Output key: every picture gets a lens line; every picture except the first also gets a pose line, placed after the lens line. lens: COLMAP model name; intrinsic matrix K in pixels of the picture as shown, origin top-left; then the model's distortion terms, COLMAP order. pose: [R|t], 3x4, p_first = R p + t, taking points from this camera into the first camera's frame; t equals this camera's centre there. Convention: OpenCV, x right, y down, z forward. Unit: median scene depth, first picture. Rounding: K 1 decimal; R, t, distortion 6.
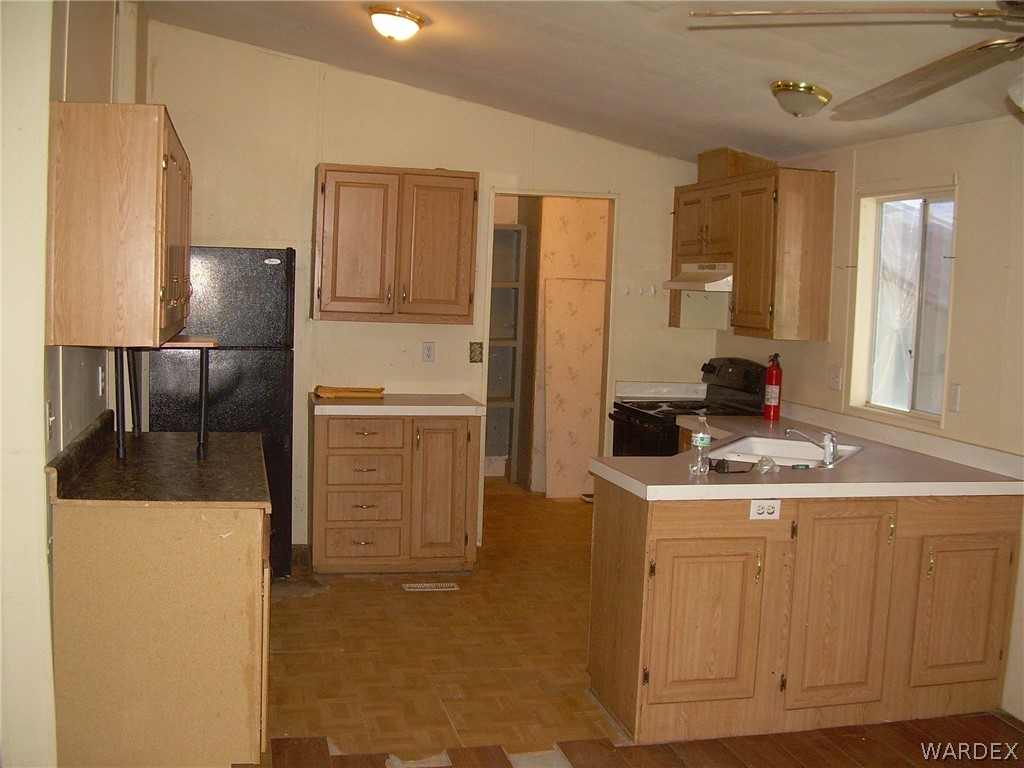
lens RADIAL K [[1143.8, 0, 512.3], [0, 1143.8, 384.6], [0, 0, 1]] dist [-0.190098, 0.000000]
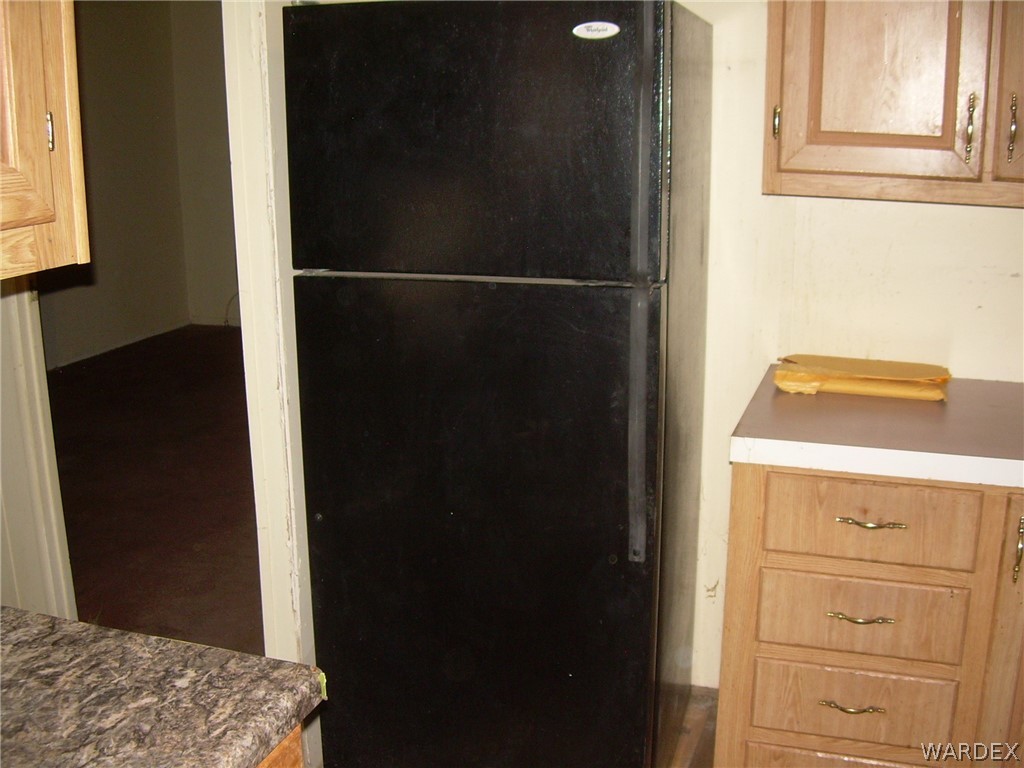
lens RADIAL K [[1143.8, 0, 513.0], [0, 1143.8, 386.5], [0, 0, 1]] dist [-0.190098, 0.000000]
pose [[0.847418, 0.092469, -0.522812, -0.043850], [-0.012388, 0.987892, 0.154647, -0.051464], [0.530782, -0.124574, 0.838303, 0.647414]]
